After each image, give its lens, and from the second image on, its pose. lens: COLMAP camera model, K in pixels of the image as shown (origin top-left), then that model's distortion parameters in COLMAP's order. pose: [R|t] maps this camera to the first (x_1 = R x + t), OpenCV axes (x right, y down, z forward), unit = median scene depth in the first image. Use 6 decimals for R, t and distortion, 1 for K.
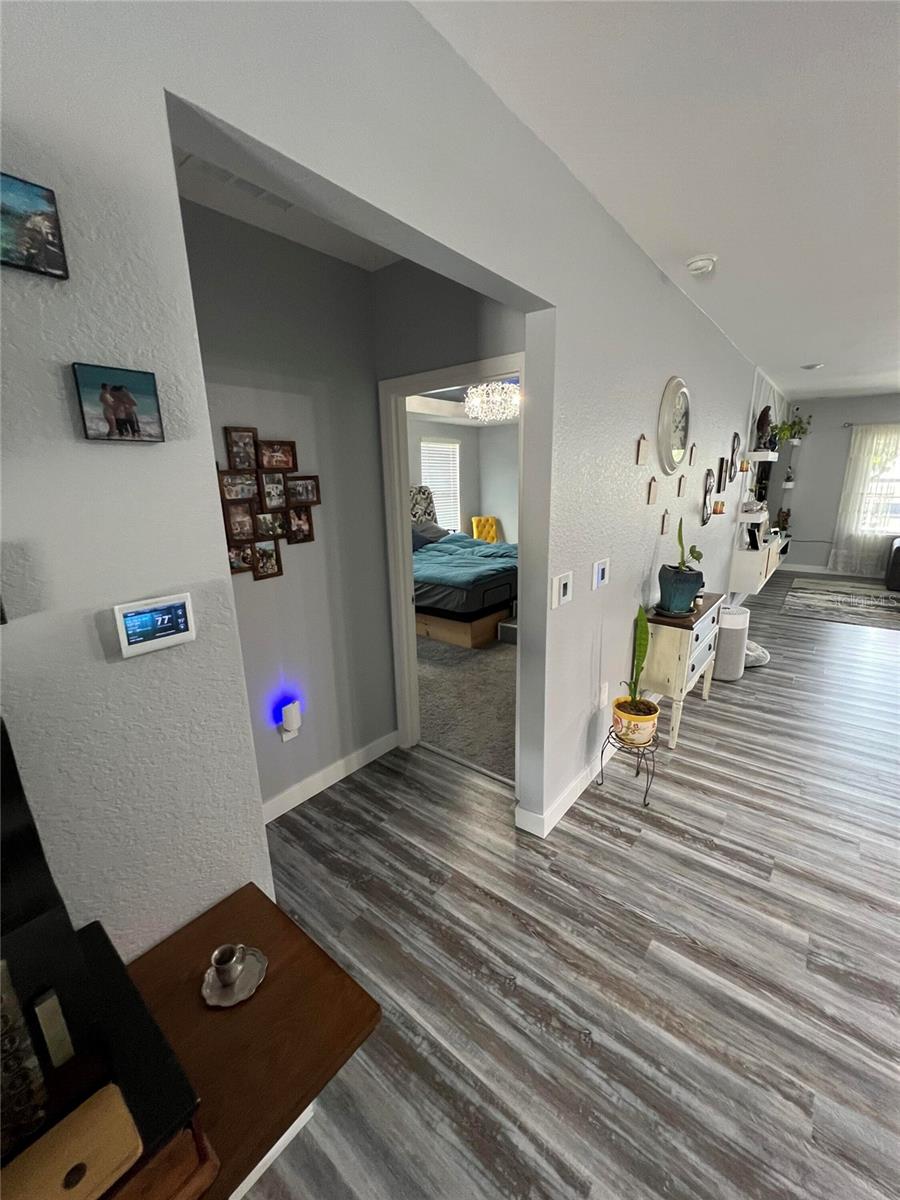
lens RADIAL K [[480.3, 0, 448.9], [0, 480.3, 600.3], [0, 0, 1]] dist [-0.002339, -0.000291]
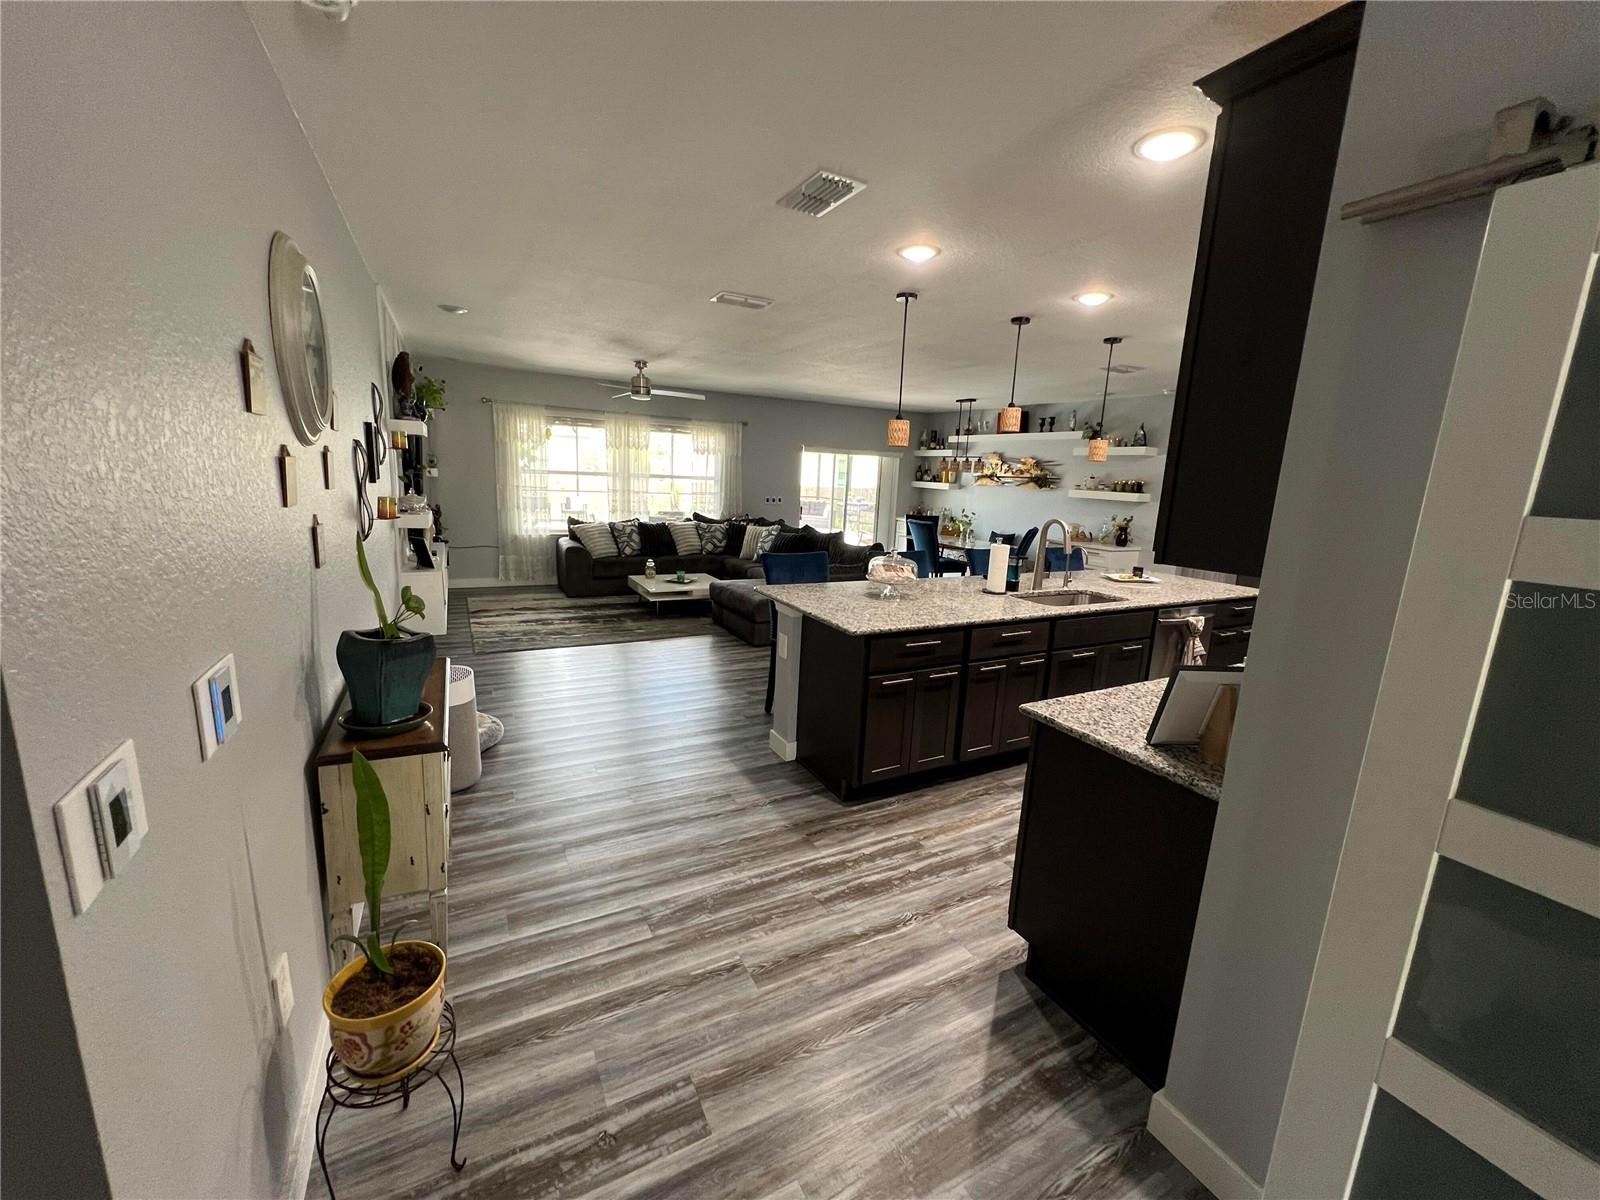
lens RADIAL K [[640.3, 0, 802.1], [0, 640.3, 597.8], [0, 0, 1]] dist [-0.002339, -0.000291]
pose [[0.387815, -0.137686, 0.911395, 0.051152], [0.173019, 0.982079, 0.074742, -0.077063], [-0.905353, 0.128702, 0.404687, 0.332206]]
